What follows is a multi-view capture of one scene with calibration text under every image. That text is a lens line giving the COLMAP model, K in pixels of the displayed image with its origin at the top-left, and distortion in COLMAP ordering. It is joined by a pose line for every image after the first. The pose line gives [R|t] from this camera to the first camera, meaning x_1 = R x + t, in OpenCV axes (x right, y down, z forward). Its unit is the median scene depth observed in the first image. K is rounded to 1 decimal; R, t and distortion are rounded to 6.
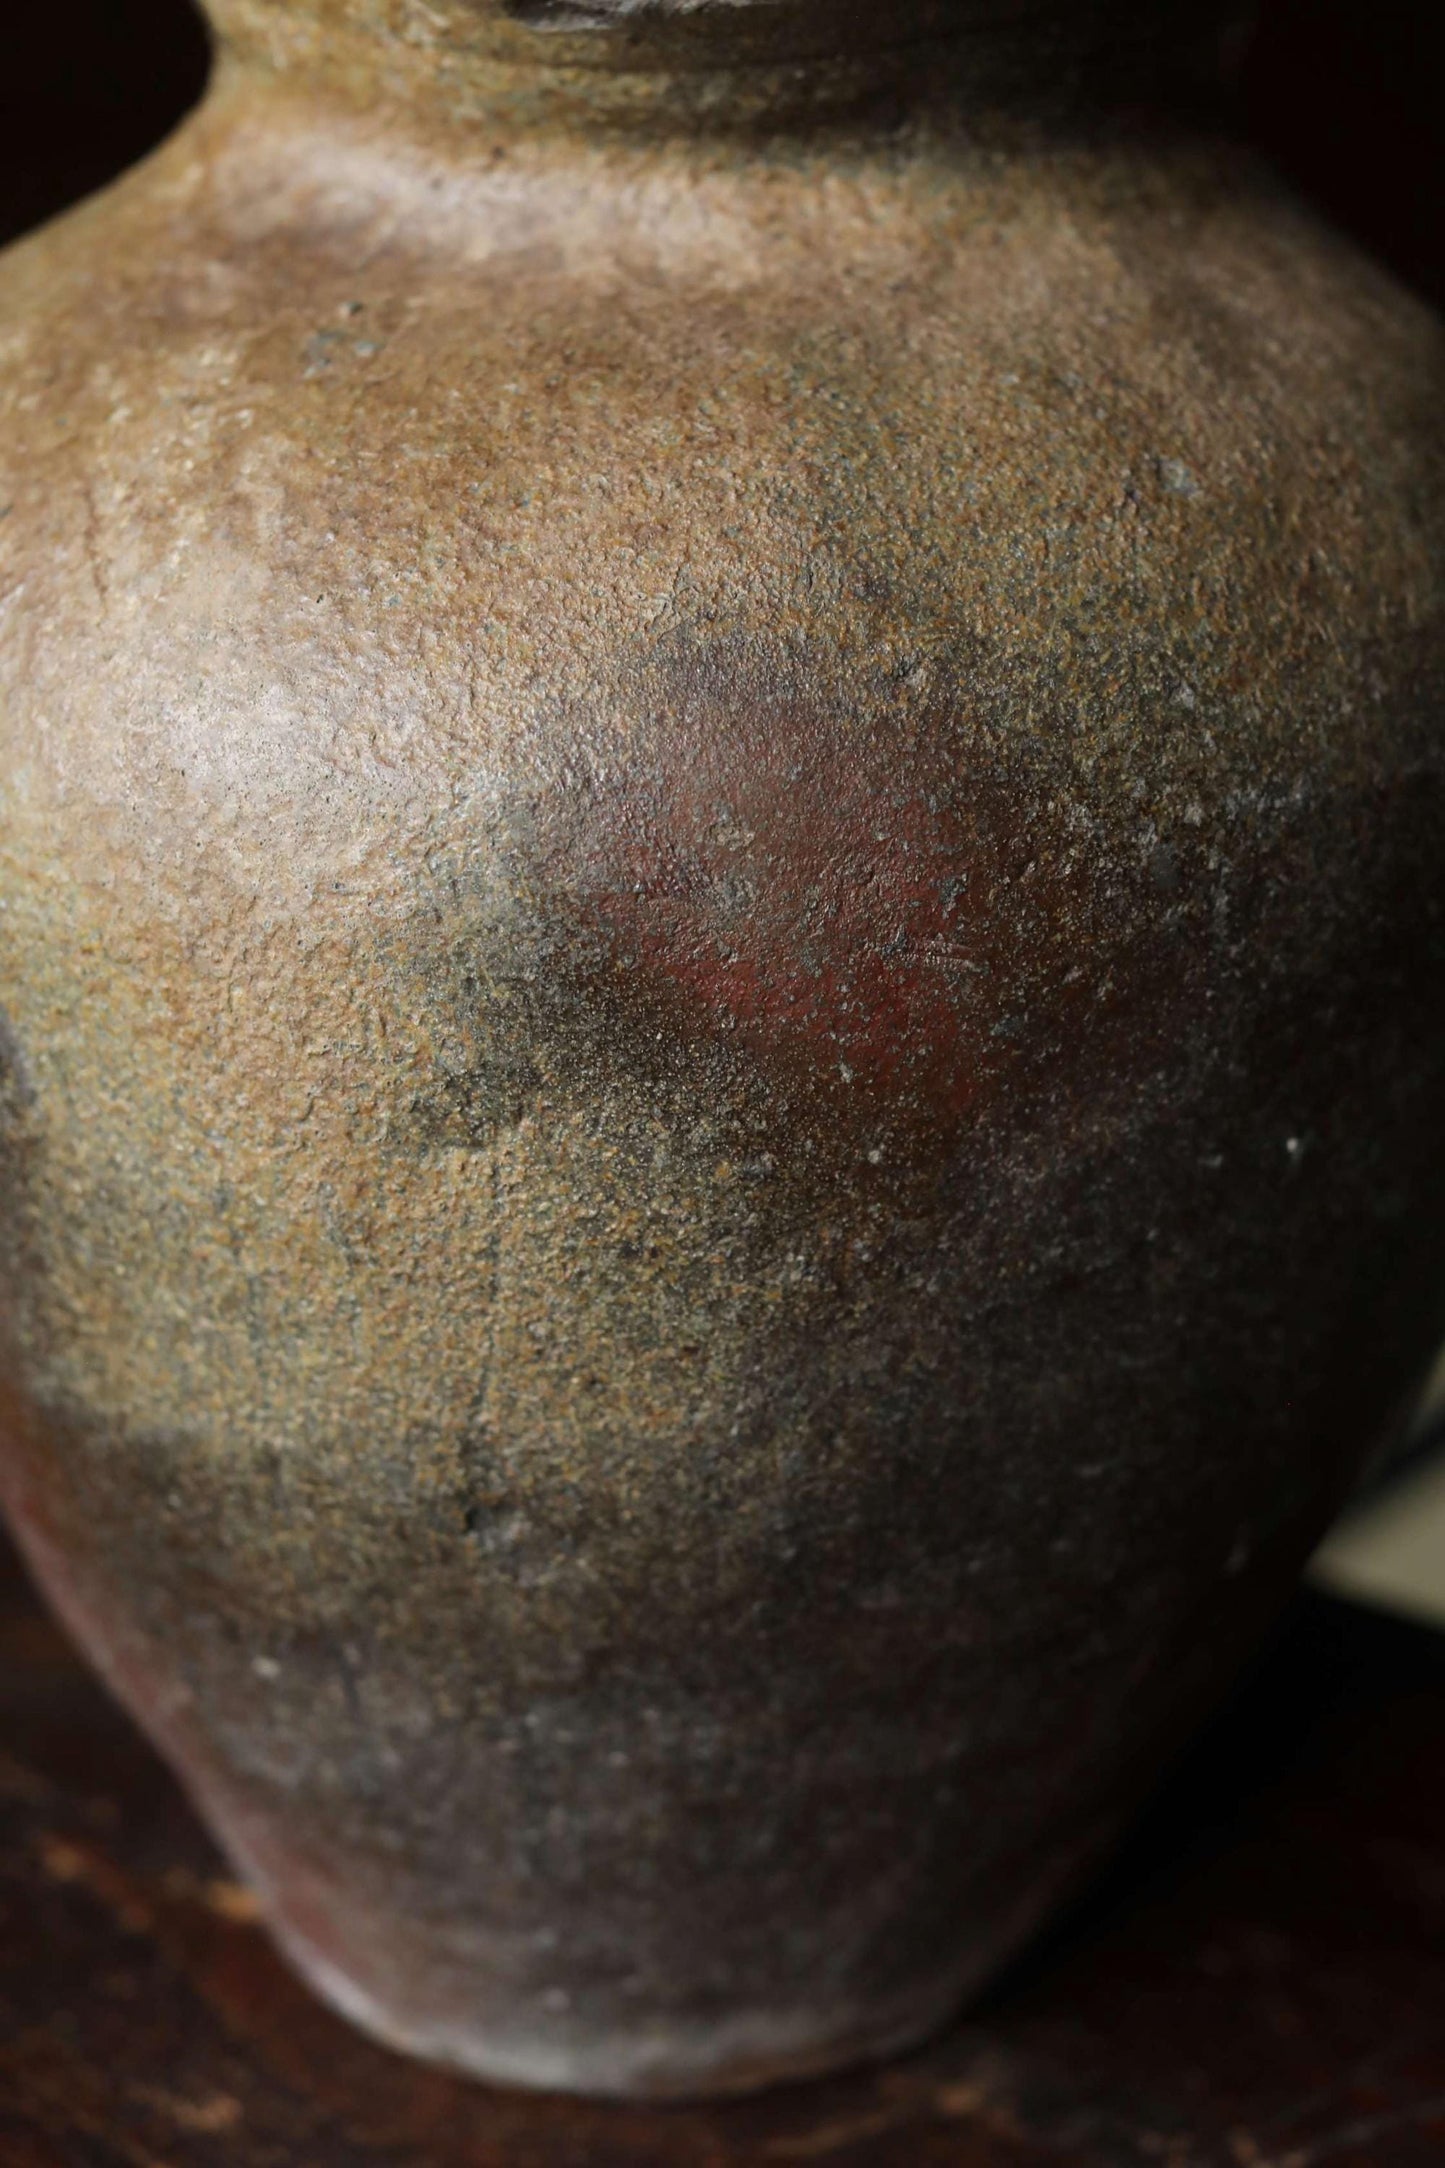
lens RADIAL K [[3334.8, 0, 721.3], [0, 3334.8, 1070.1], [0, 0, 1]] dist [-0.205403, 0.000000]
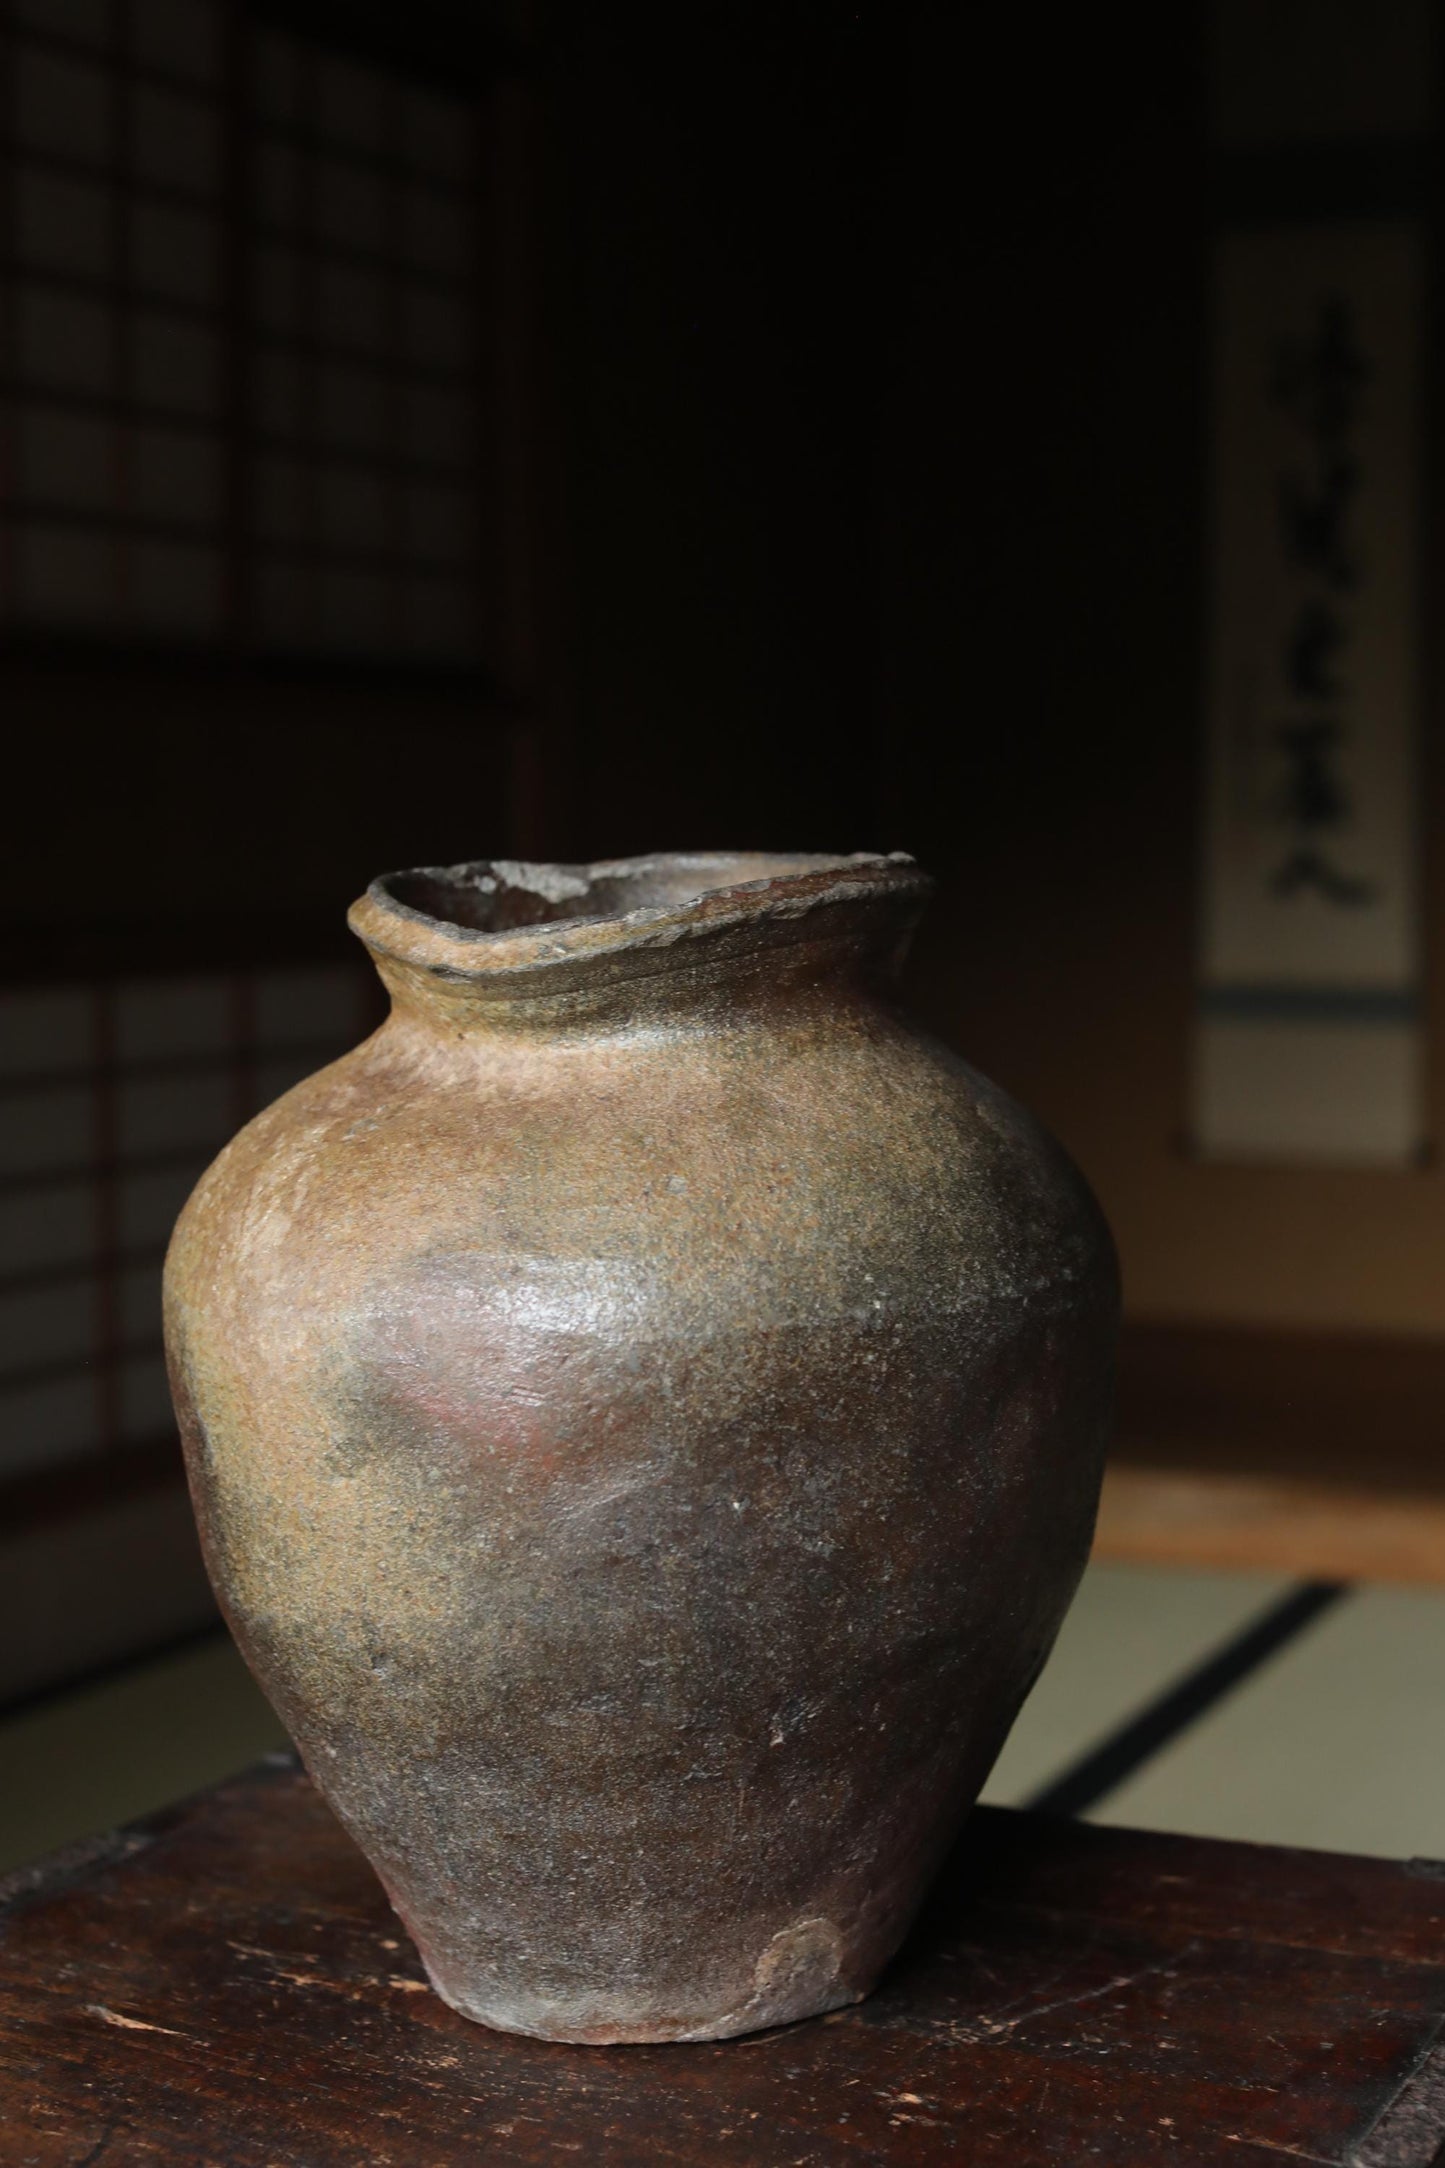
lens RADIAL K [[3334.8, 0, 711.4], [0, 3334.8, 1091.8], [0, 0, 1]] dist [-0.205403, 0.000000]
pose [[0.913862, -0.008087, -0.405944, 1.041635], [-0.079661, 0.976799, -0.198792, 0.191311], [0.398133, 0.214006, 0.892016, -0.944379]]
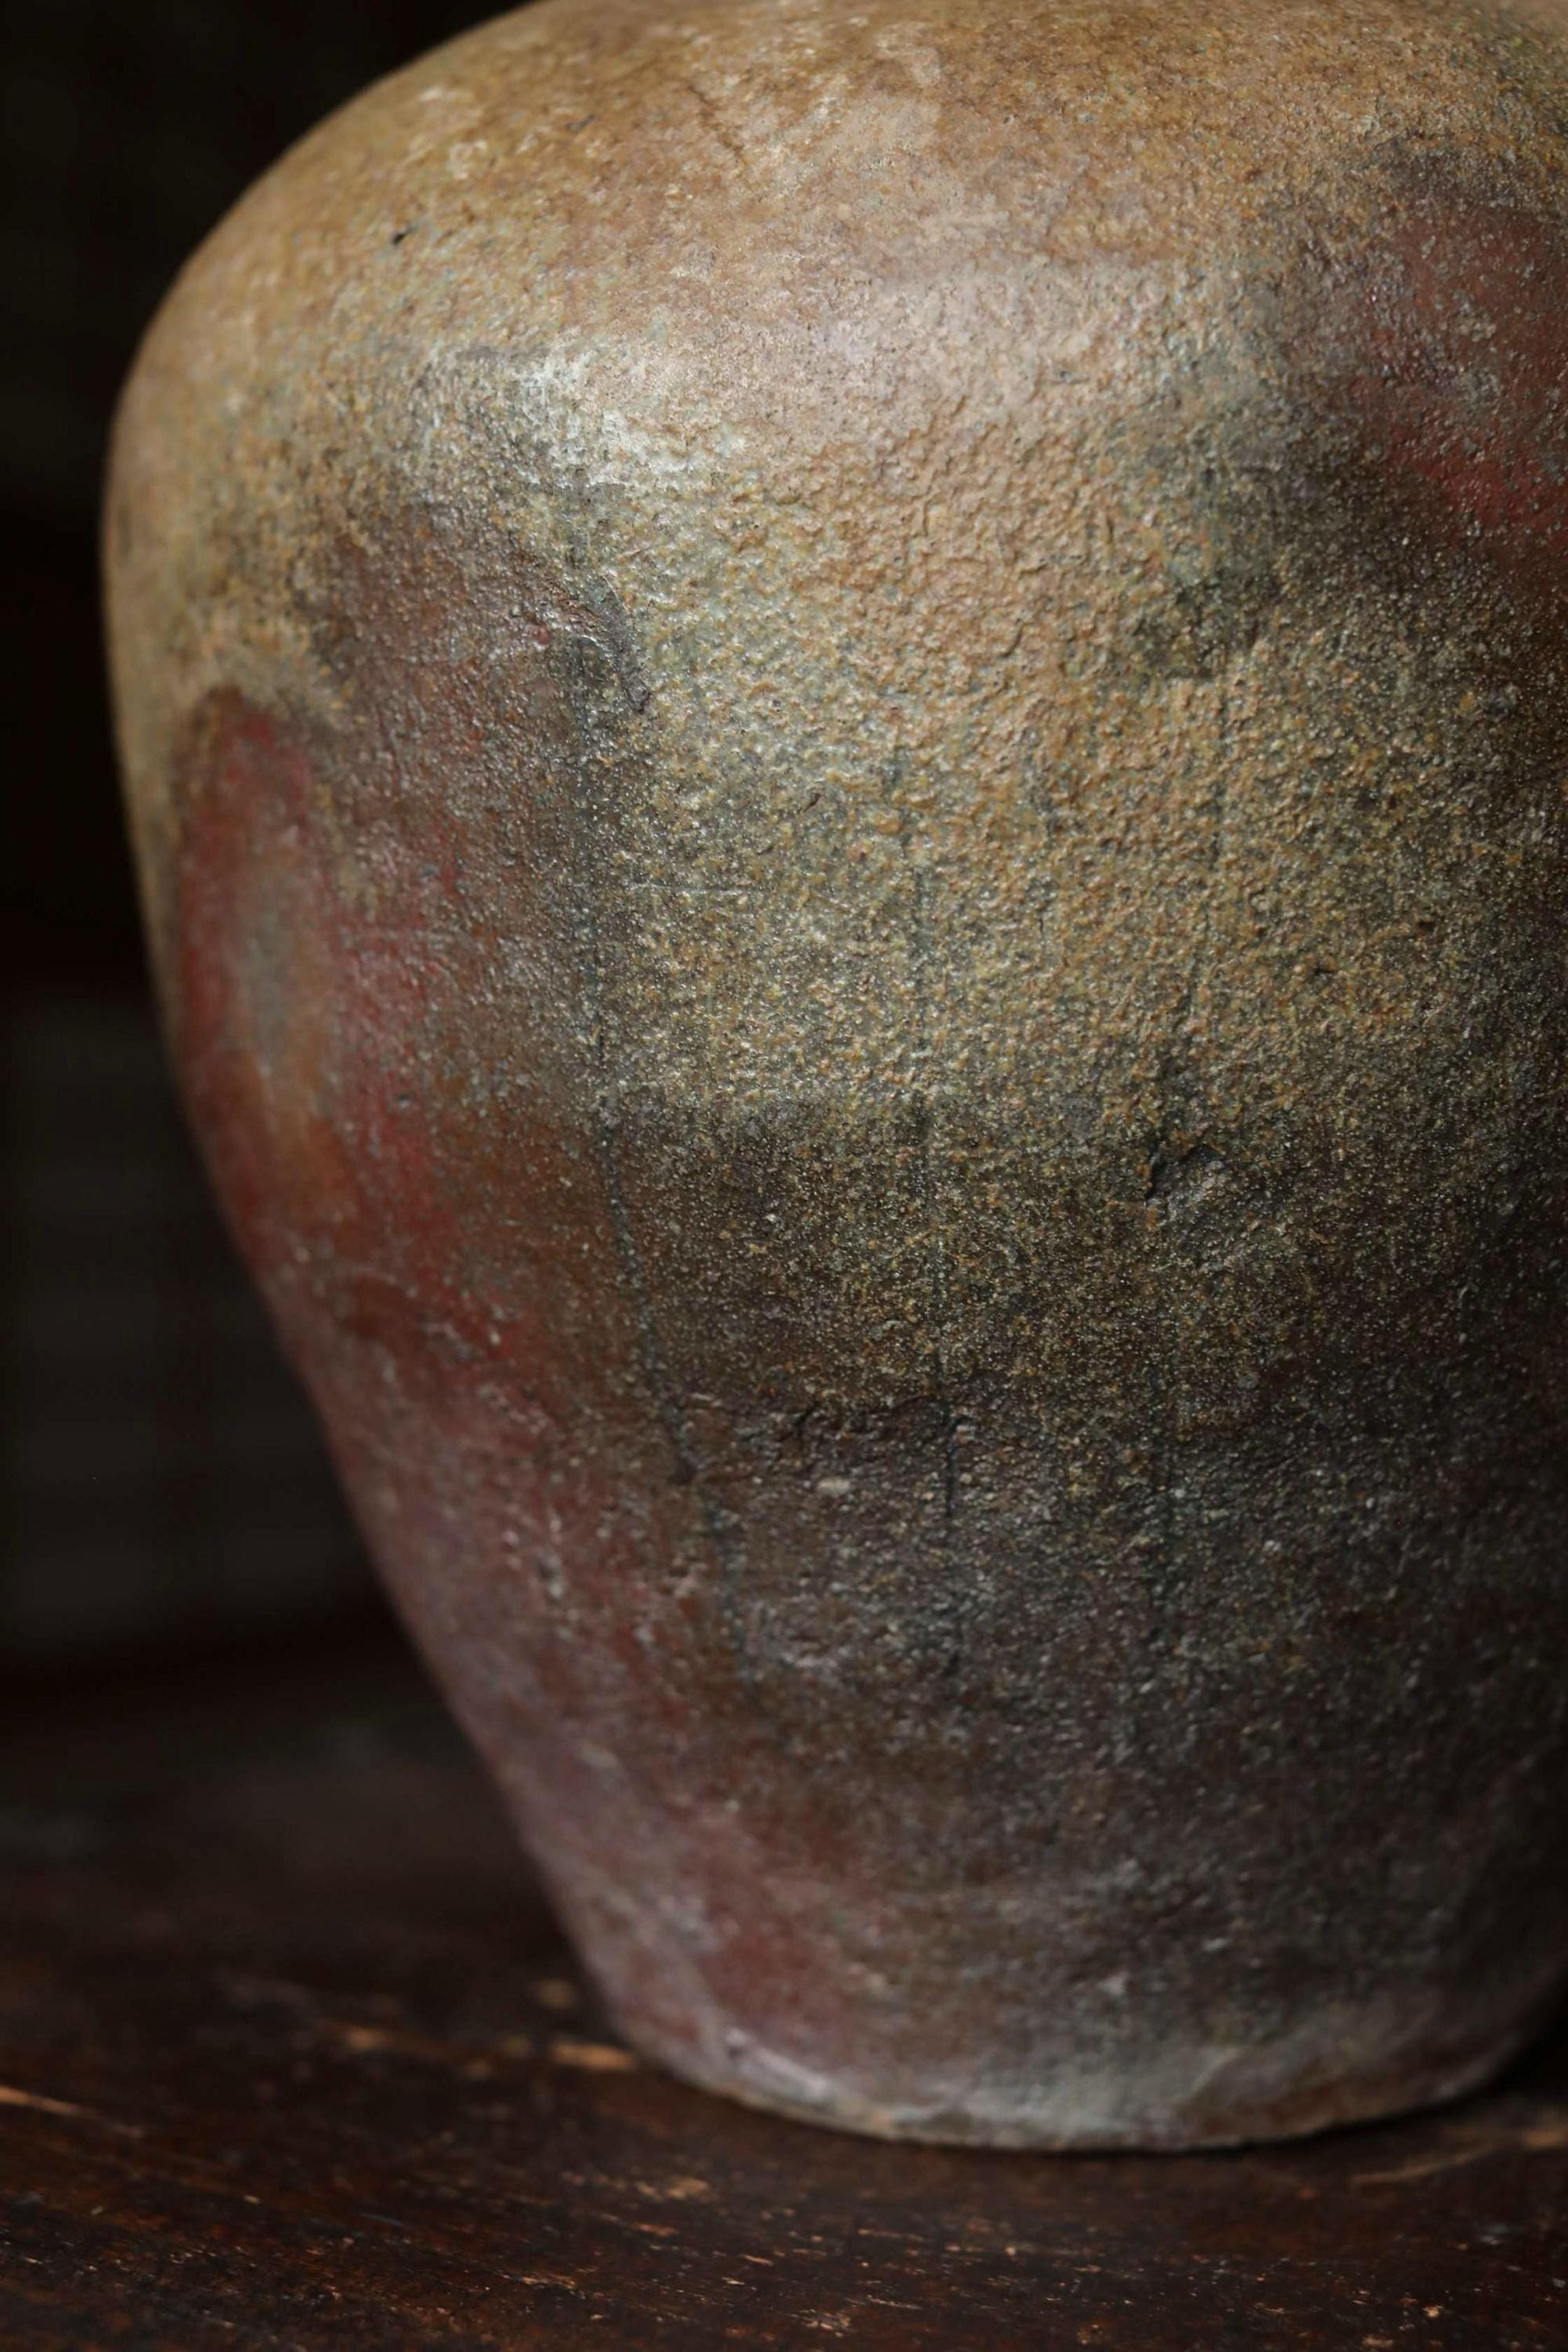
lens RADIAL K [[3617.8, 0, 786.2], [0, 3617.8, 1168.0], [0, 0, 1]] dist [-0.205403, 0.000000]
pose [[0.987370, -0.011726, 0.157996, -0.333540], [0.055288, 0.960064, -0.274263, 0.403068], [-0.148470, 0.279534, 0.948587, 0.126481]]
